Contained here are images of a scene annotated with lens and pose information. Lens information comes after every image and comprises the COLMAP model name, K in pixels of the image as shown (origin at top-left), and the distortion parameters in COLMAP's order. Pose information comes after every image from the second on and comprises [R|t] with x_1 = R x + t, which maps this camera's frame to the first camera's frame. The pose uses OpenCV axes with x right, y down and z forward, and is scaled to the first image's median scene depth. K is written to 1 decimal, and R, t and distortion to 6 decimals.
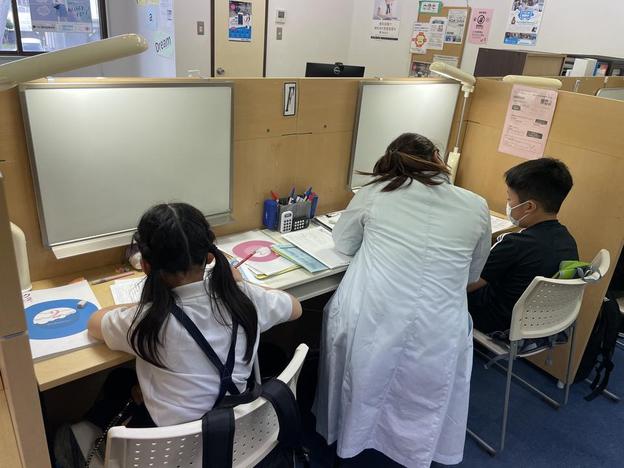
lens RADIAL K [[480.4, 0, 310.8], [0, 480.4, 233.3], [0, 0, 1]] dist [-0.002691, -0.008001]
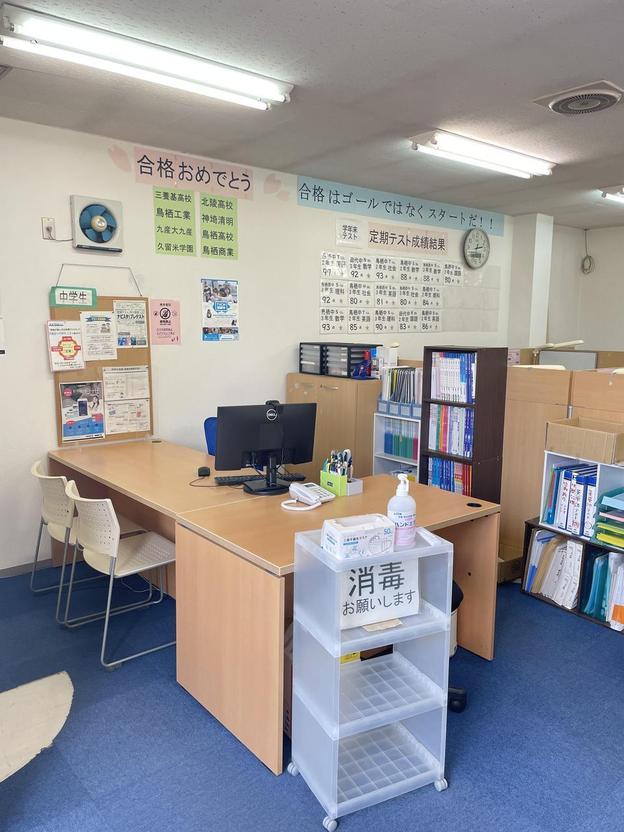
lens RADIAL K [[640.6, 0, 311.8], [0, 640.6, 418.1], [0, 0, 1]] dist [-0.002691, -0.008001]
pose [[-0.021874, -0.222279, 0.974738, -0.606373], [0.384171, 0.898248, 0.213457, -0.407989], [-0.923003, 0.379135, 0.065745, 0.759369]]
